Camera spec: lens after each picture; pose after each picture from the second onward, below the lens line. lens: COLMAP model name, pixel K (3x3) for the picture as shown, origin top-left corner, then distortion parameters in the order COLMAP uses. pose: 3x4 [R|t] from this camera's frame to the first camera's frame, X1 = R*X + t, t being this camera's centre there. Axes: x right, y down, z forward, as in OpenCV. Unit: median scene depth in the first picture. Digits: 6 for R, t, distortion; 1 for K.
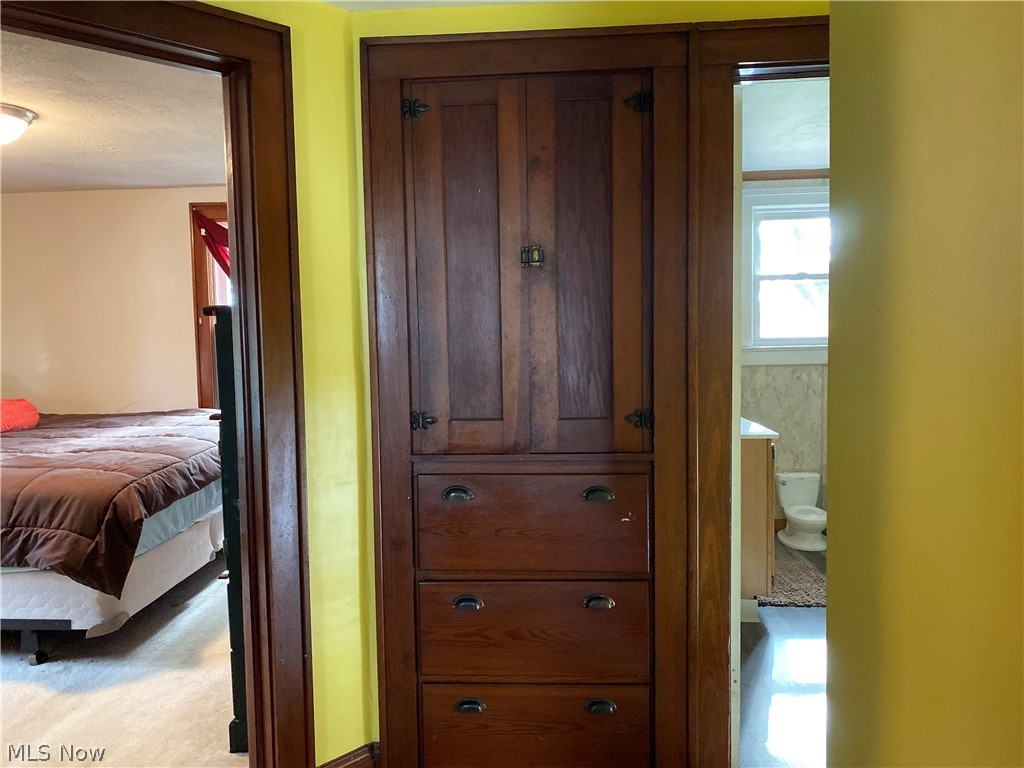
lens RADIAL K [[785.4, 0, 510.9], [0, 785.4, 378.1], [0, 0, 1]] dist [0.003983, -0.010216]
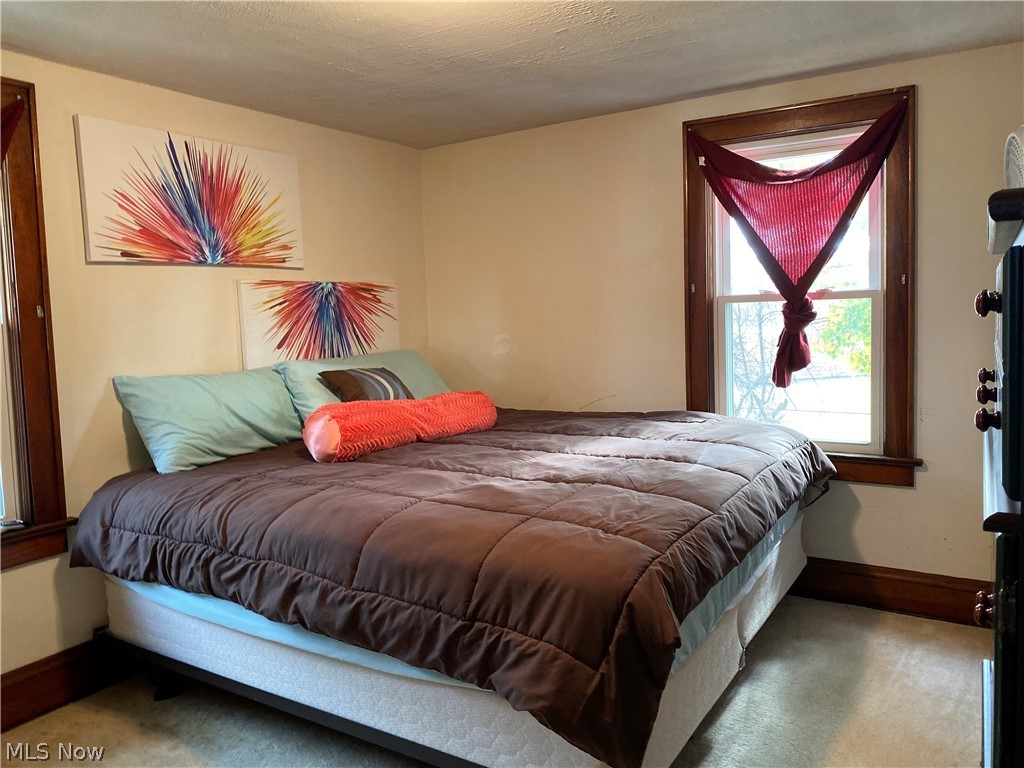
lens RADIAL K [[785.4, 0, 510.9], [0, 785.4, 378.1], [0, 0, 1]] dist [0.003983, -0.010216]
pose [[0.875641, 0.025799, -0.482273, -0.306689], [-0.014304, 0.999520, 0.027499, -0.013828], [0.482751, -0.017181, 0.875589, 0.464885]]
